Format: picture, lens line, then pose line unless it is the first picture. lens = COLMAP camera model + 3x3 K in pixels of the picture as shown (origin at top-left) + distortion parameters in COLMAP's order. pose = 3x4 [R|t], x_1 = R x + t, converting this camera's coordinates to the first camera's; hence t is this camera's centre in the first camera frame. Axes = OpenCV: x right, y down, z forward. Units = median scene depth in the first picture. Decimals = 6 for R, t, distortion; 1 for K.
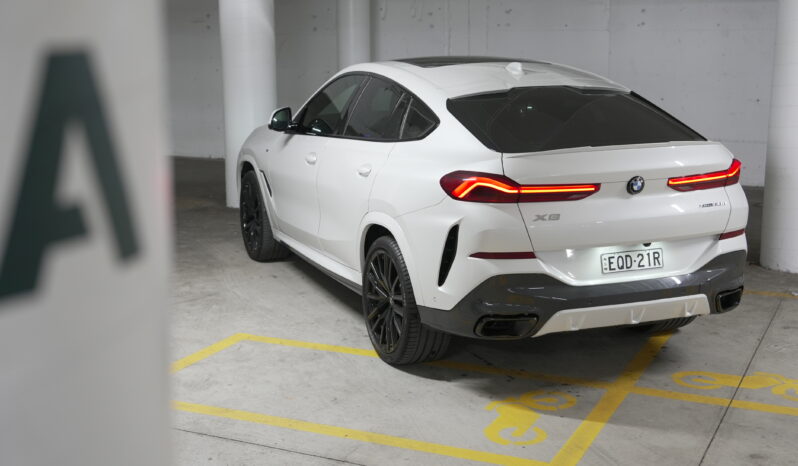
lens RADIAL K [[1110.1, 0, 400.0], [0, 1110.1, 238.9], [0, 0, 1]] dist [0.150363, 0.000000]
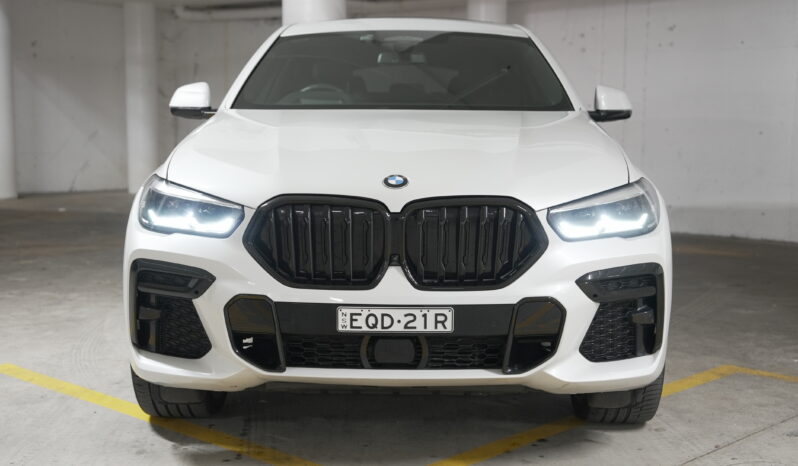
lens RADIAL K [[1110.1, 0, 396.7], [0, 1110.1, 239.2], [0, 0, 1]] dist [0.150363, 0.000000]
pose [[0.945185, 0.055402, -0.321802, 0.402780], [-0.082057, 0.994176, -0.069856, 0.040922], [0.316058, 0.092432, 0.944226, 0.443783]]
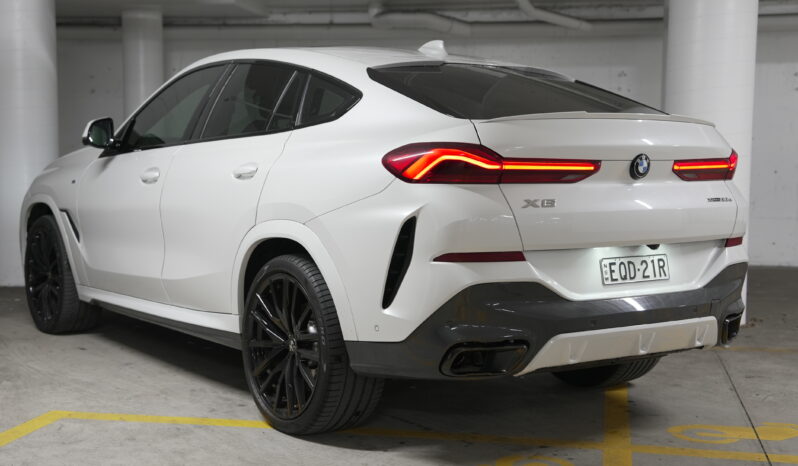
lens RADIAL K [[1110.1, 0, 398.6], [0, 1110.1, 234.7], [0, 0, 1]] dist [0.150363, 0.000000]
pose [[0.972636, -0.002245, 0.232323, -0.118144], [0.031048, 0.992240, -0.120395, 0.080530], [-0.230250, 0.124314, 0.965159, 0.307618]]
